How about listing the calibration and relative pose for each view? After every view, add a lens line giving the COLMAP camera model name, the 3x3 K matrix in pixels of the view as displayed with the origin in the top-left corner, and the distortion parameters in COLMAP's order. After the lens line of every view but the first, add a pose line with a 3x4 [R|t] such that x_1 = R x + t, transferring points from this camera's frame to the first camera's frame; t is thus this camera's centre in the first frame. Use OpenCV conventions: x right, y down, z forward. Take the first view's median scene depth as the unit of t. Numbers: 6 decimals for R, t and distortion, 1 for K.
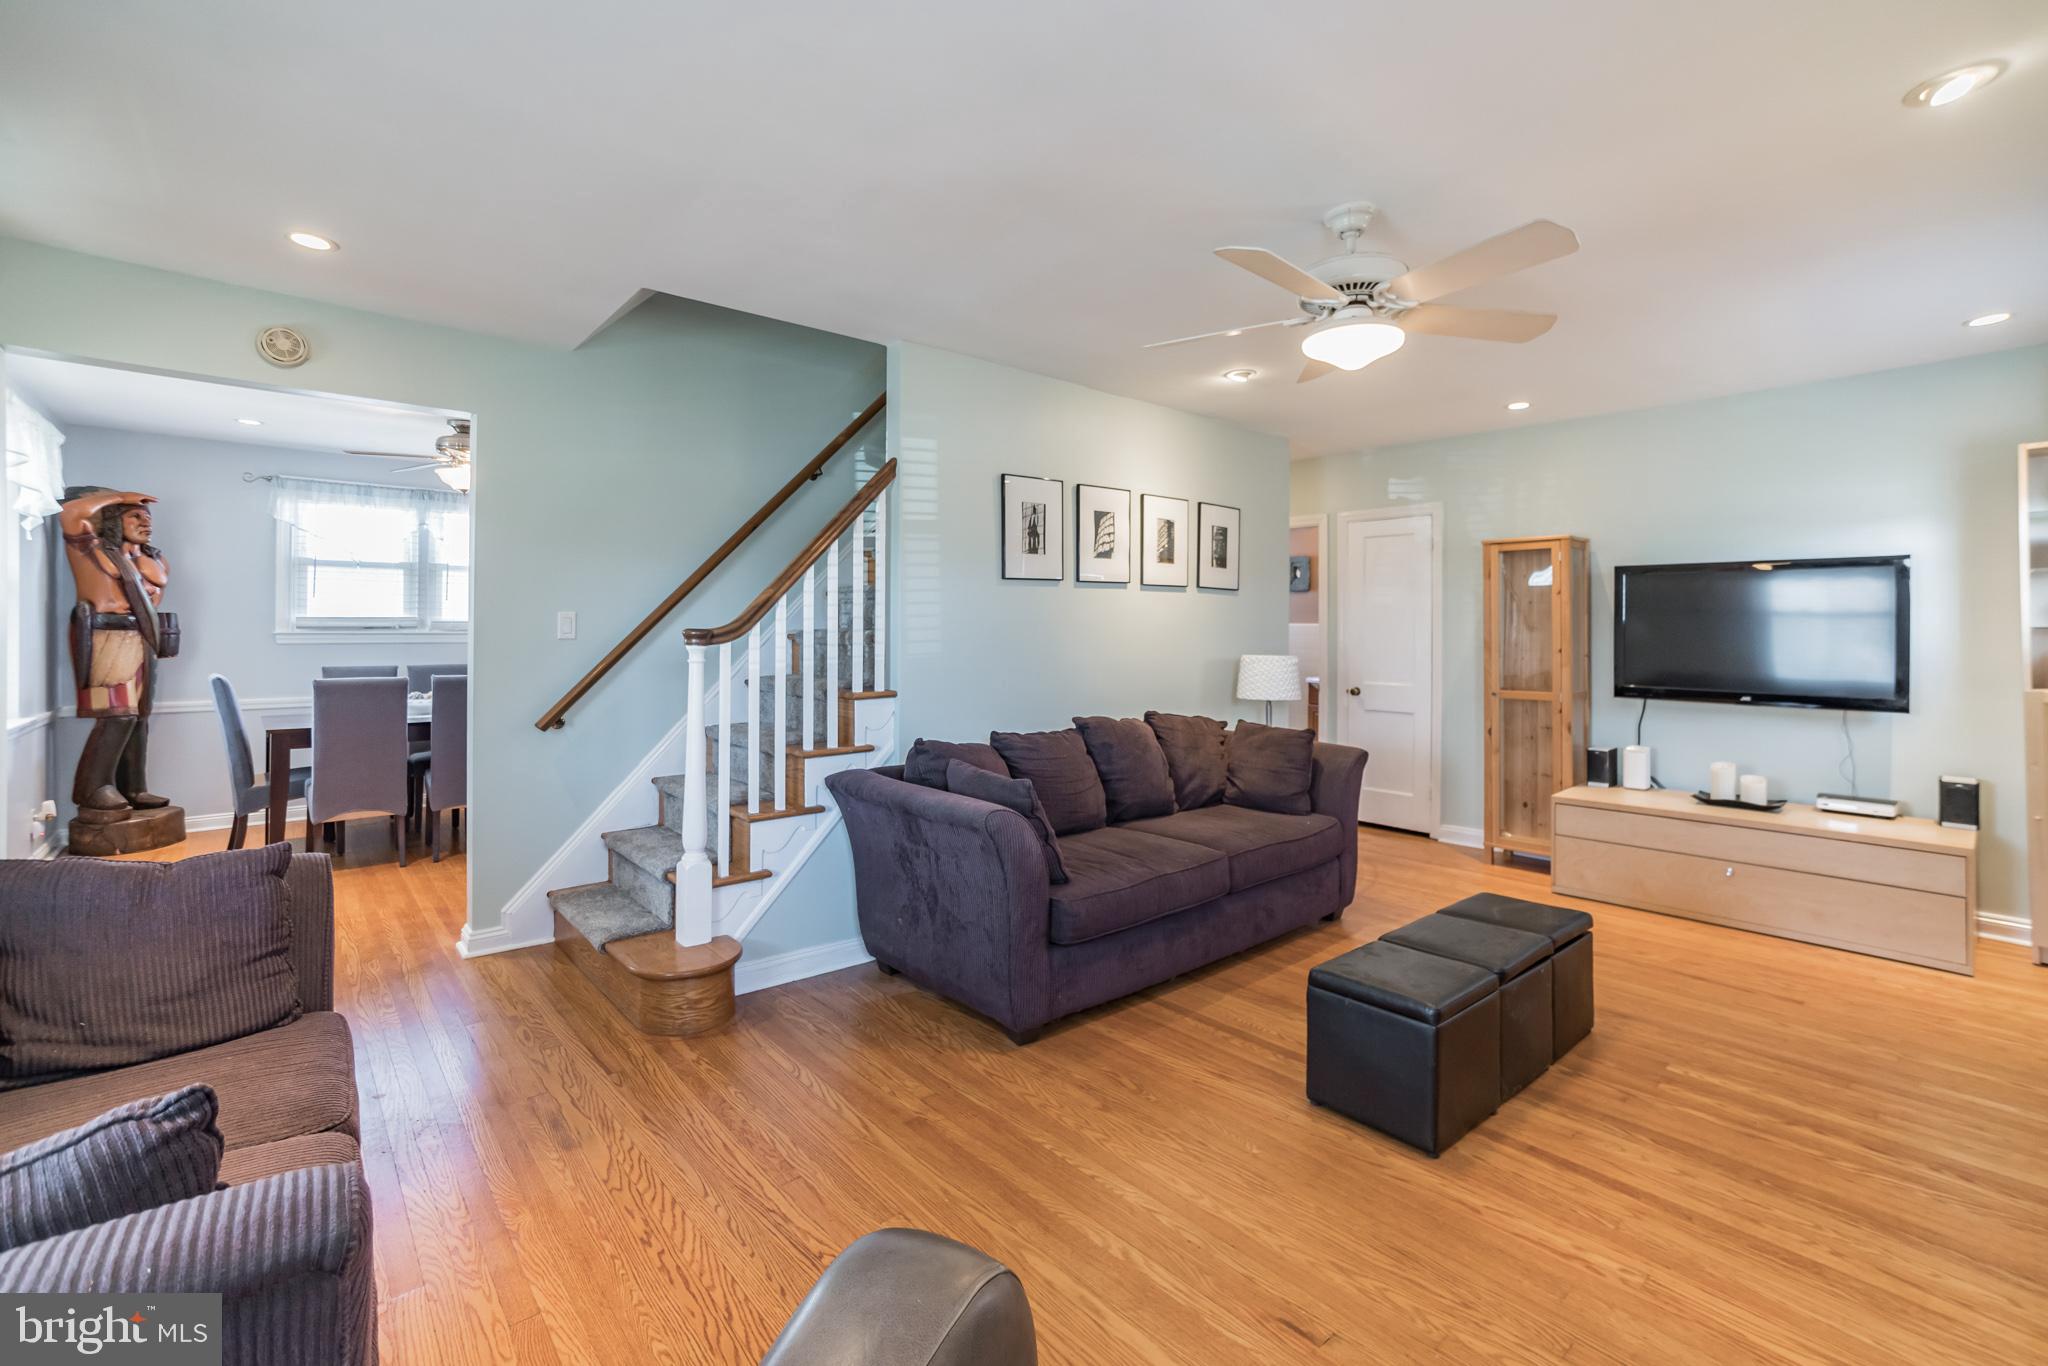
lens RADIAL K [[875.0, 0, 1031.6], [0, 875.0, 678.9], [0, 0, 1]] dist [-0.040141, 0.024661]
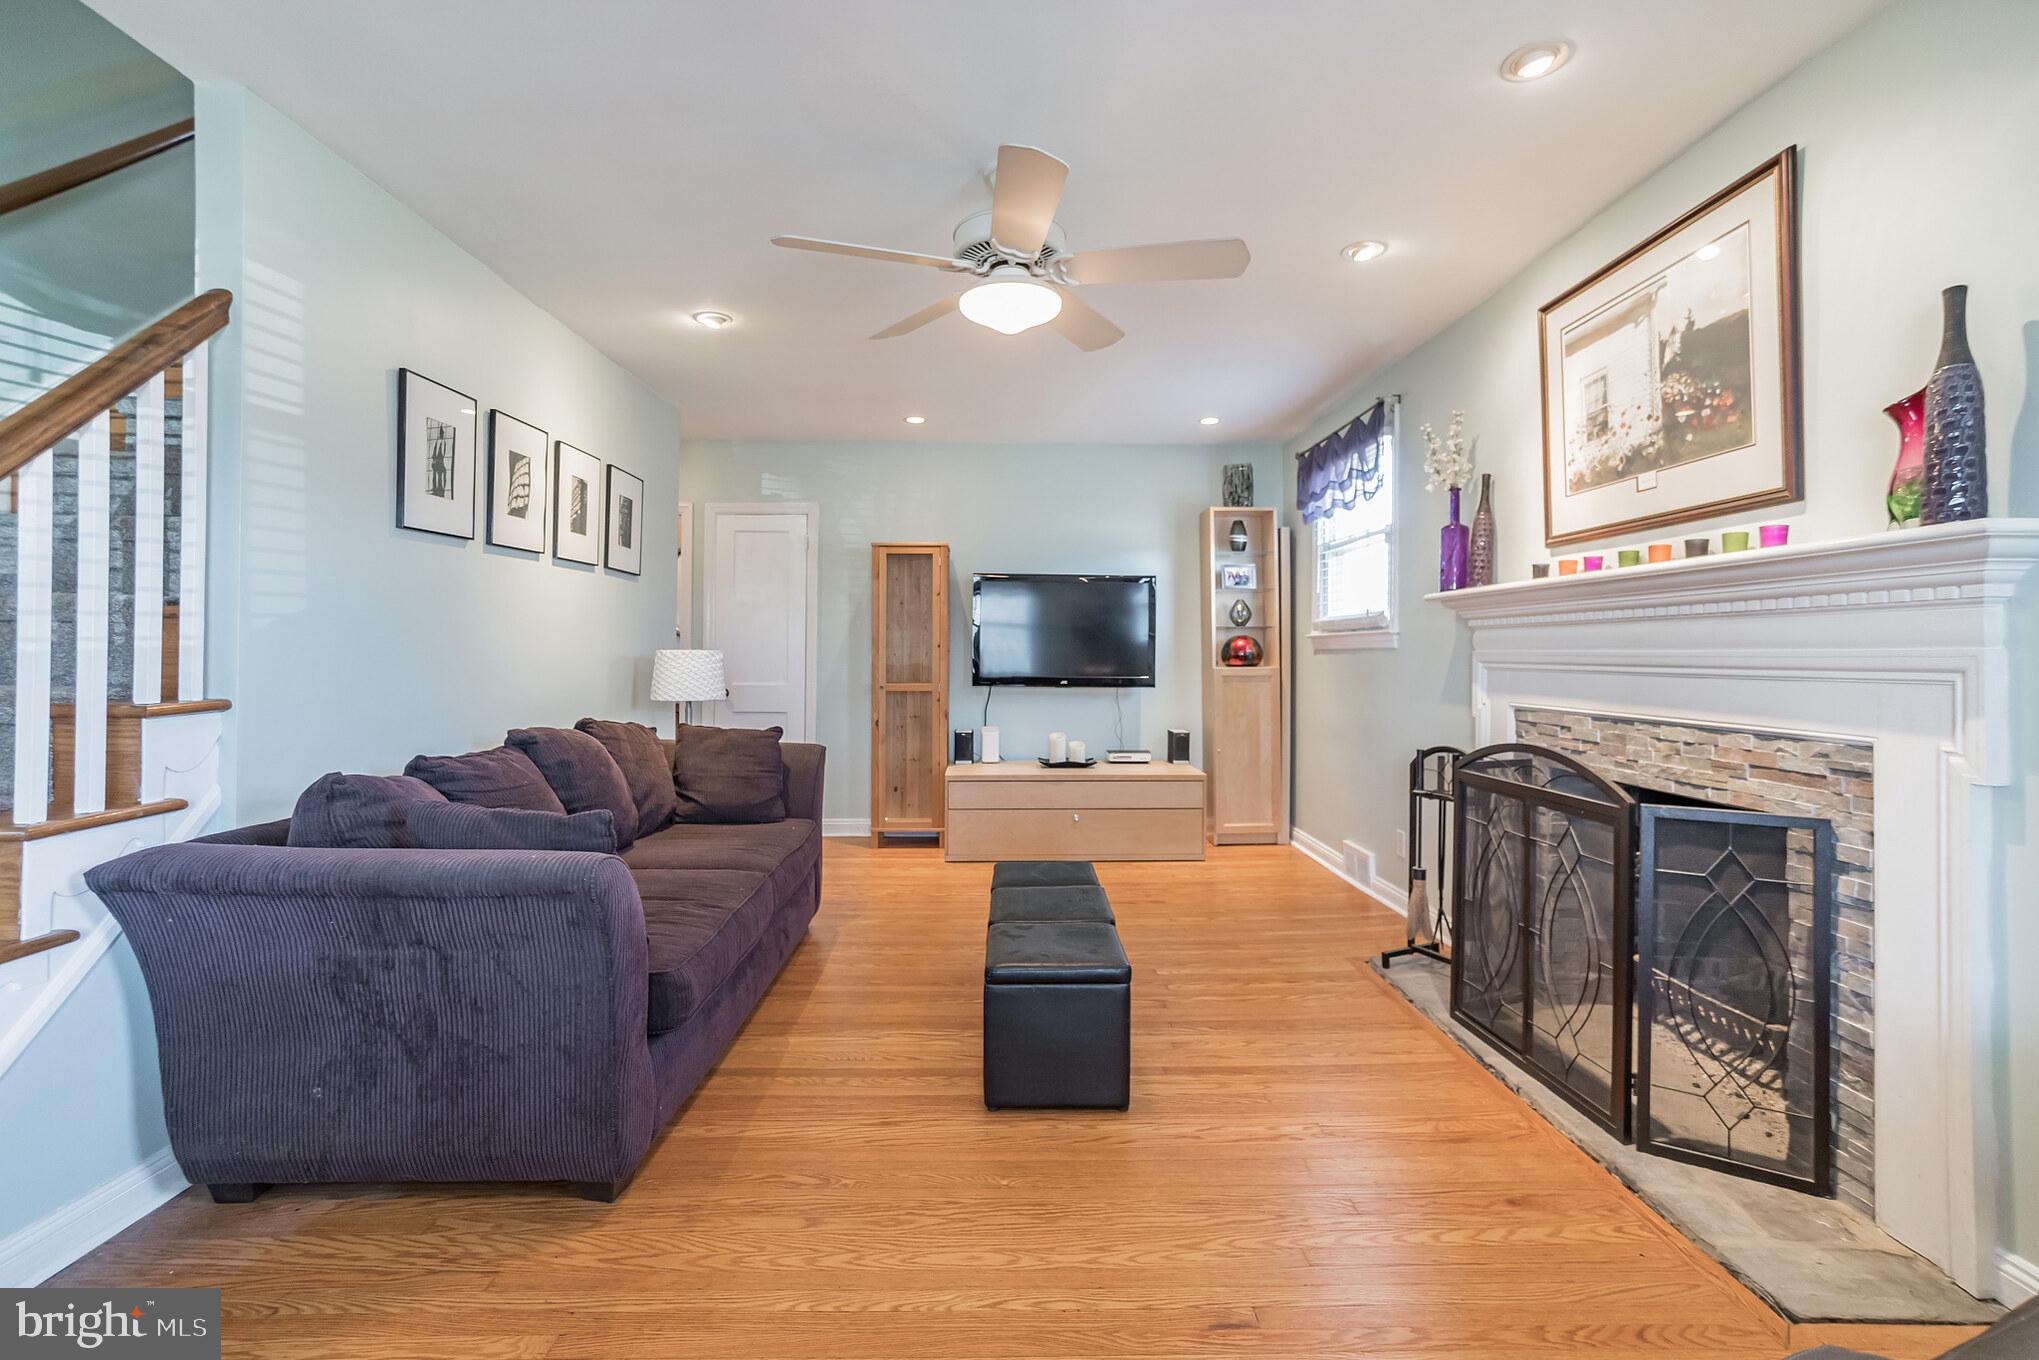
lens RADIAL K [[876.9, 0, 990.9], [0, 876.9, 681.1], [0, 0, 1]] dist [-0.043867, 0.024768]
pose [[0.658343, -0.024008, 0.752335, -0.234737], [0.036671, 0.999327, -0.000199, 0.018834], [-0.751824, 0.027720, 0.658781, 0.237869]]
